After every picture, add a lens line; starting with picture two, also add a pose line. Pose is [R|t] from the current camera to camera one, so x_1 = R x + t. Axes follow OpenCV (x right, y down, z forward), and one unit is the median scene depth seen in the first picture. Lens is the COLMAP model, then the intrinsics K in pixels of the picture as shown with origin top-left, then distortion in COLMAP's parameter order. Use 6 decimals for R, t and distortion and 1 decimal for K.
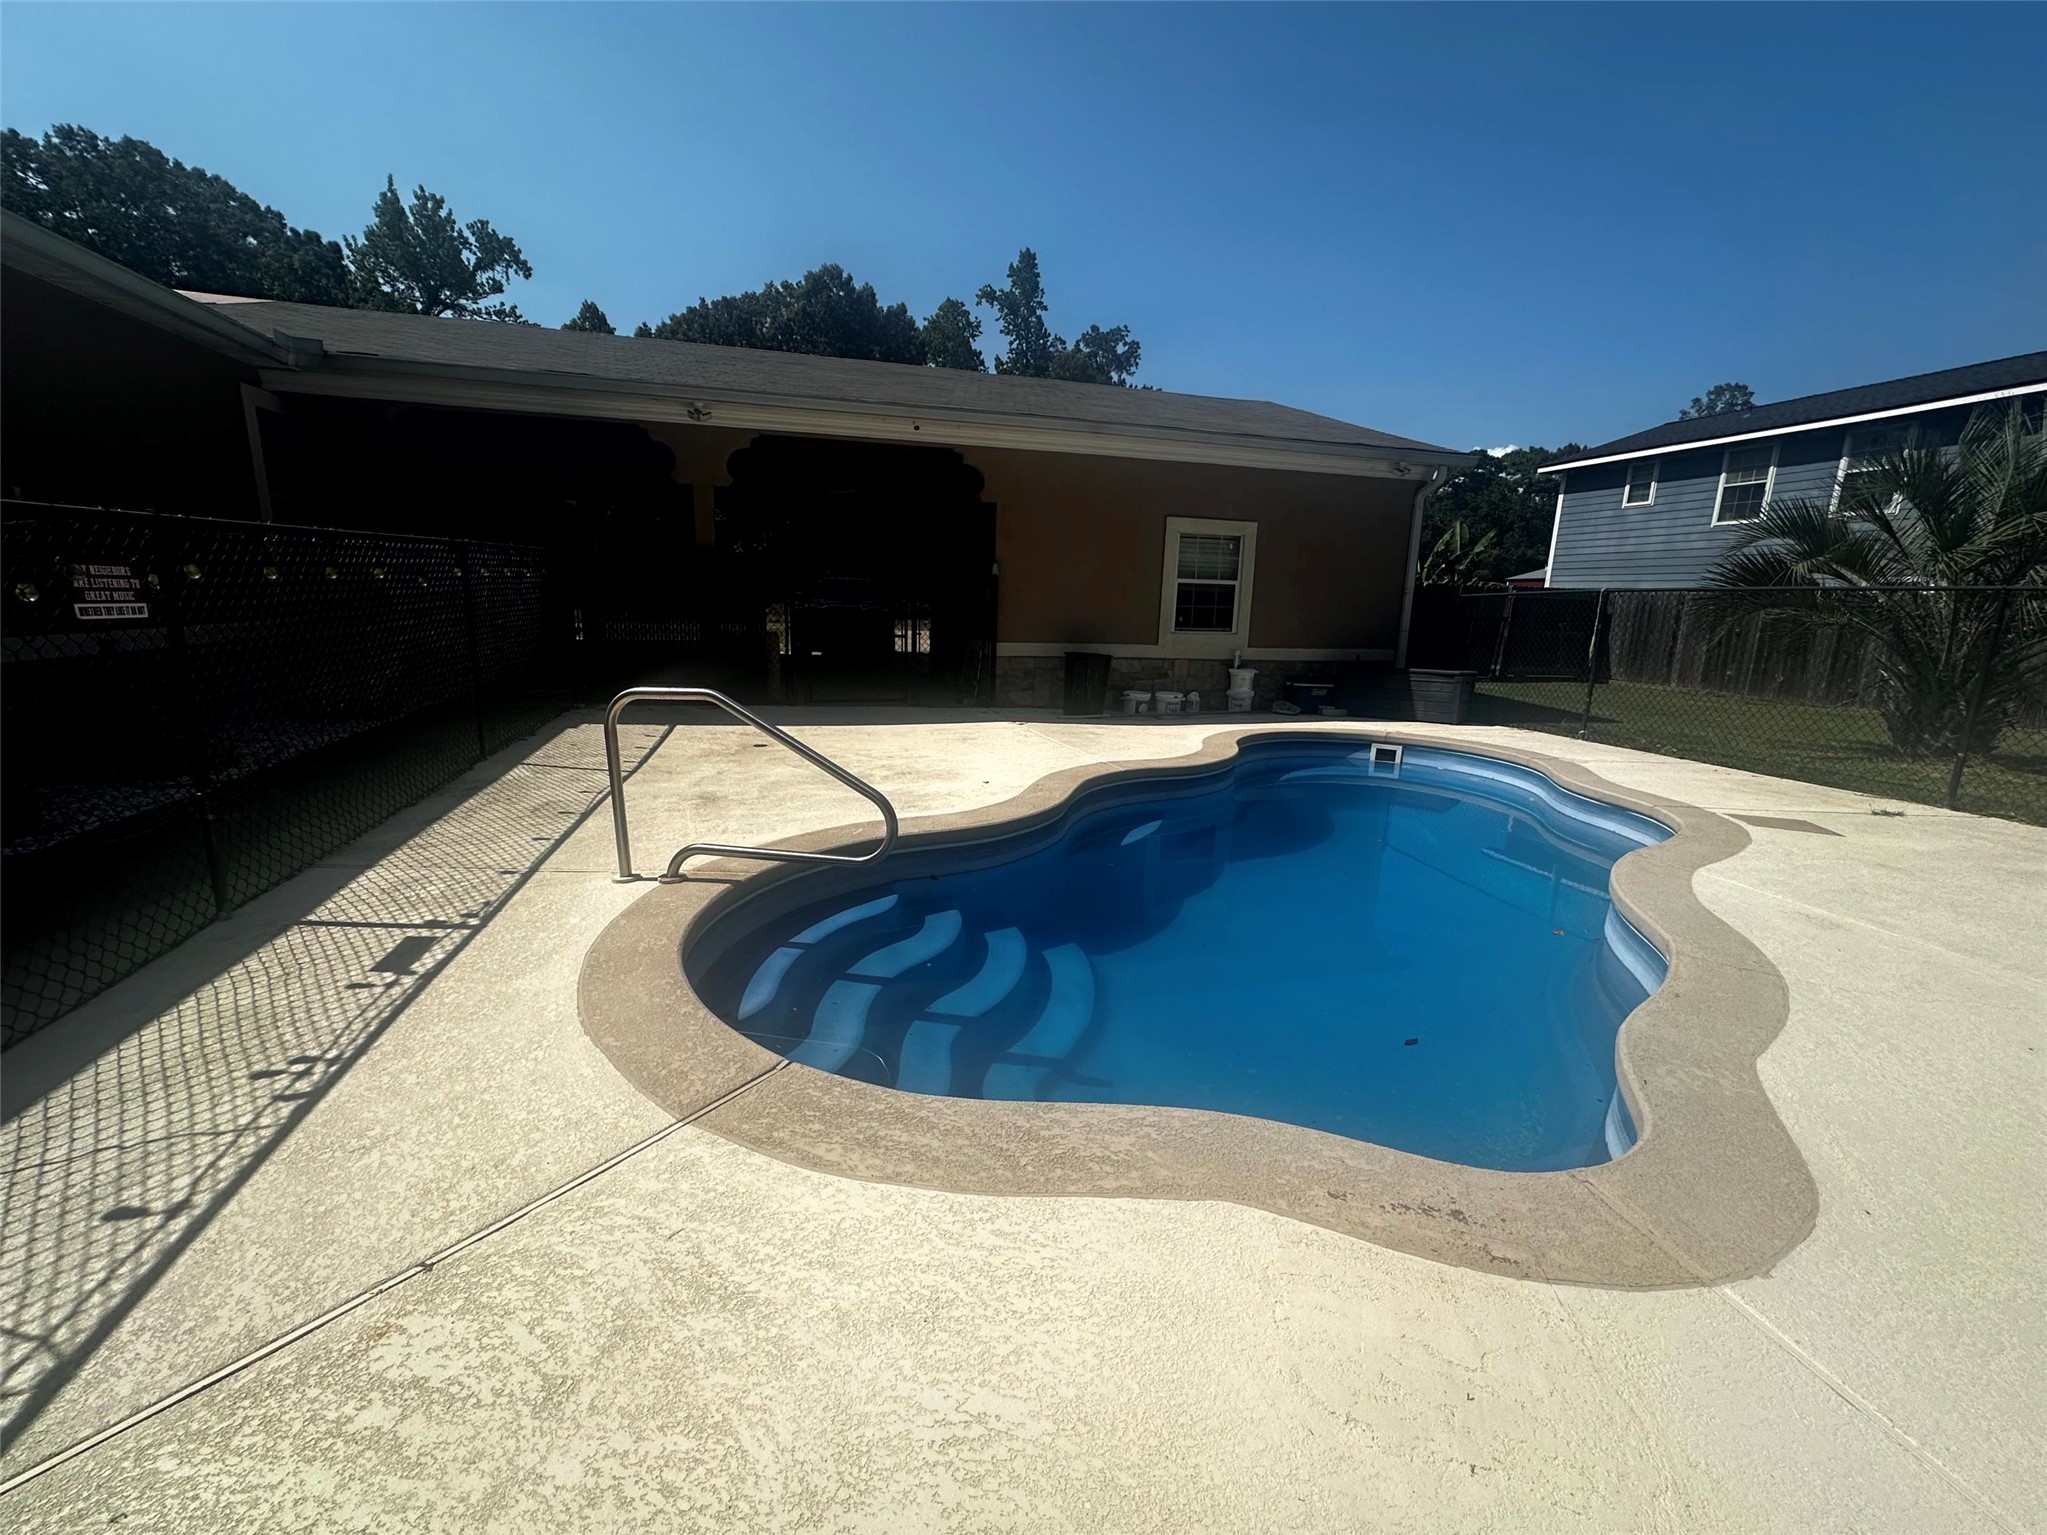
lens RADIAL K [[814.8, 0, 1026.9], [0, 814.8, 756.3], [0, 0, 1]] dist [-0.002396, 0.000444]
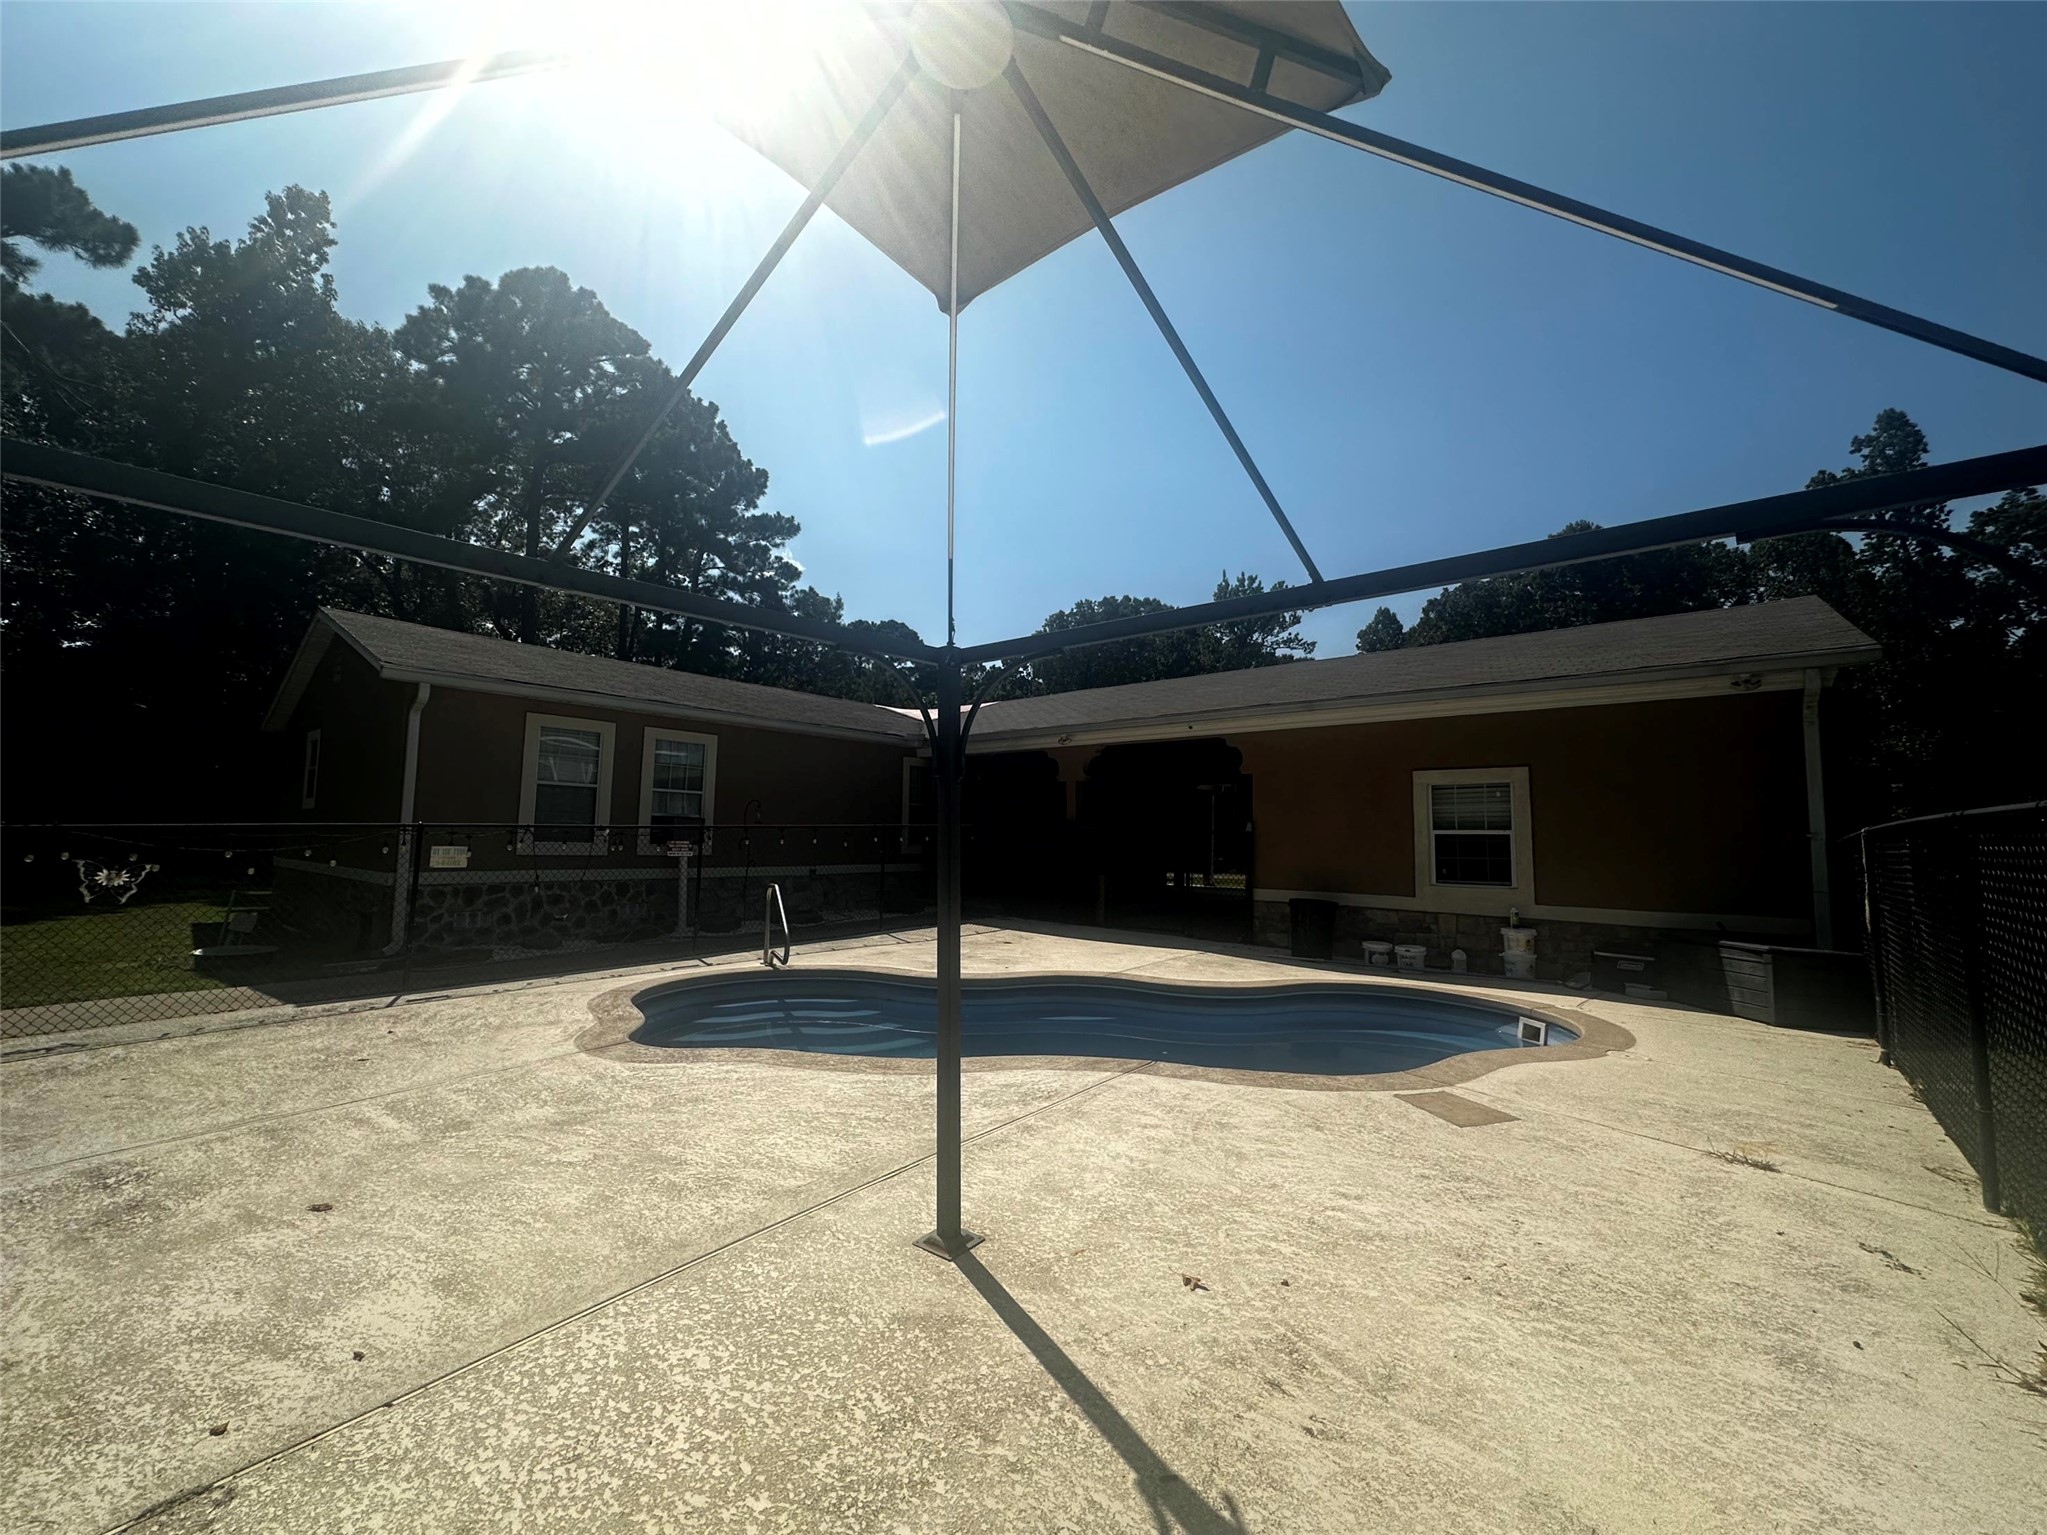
lens RADIAL K [[814.8, 0, 1017.4], [0, 814.8, 772.5], [0, 0, 1]] dist [-0.002396, 0.000444]
pose [[0.565447, -0.088632, -0.820009, 0.702206], [-0.157803, 0.964217, -0.213034, 0.001899], [0.809548, 0.249860, 0.531227, 0.061054]]
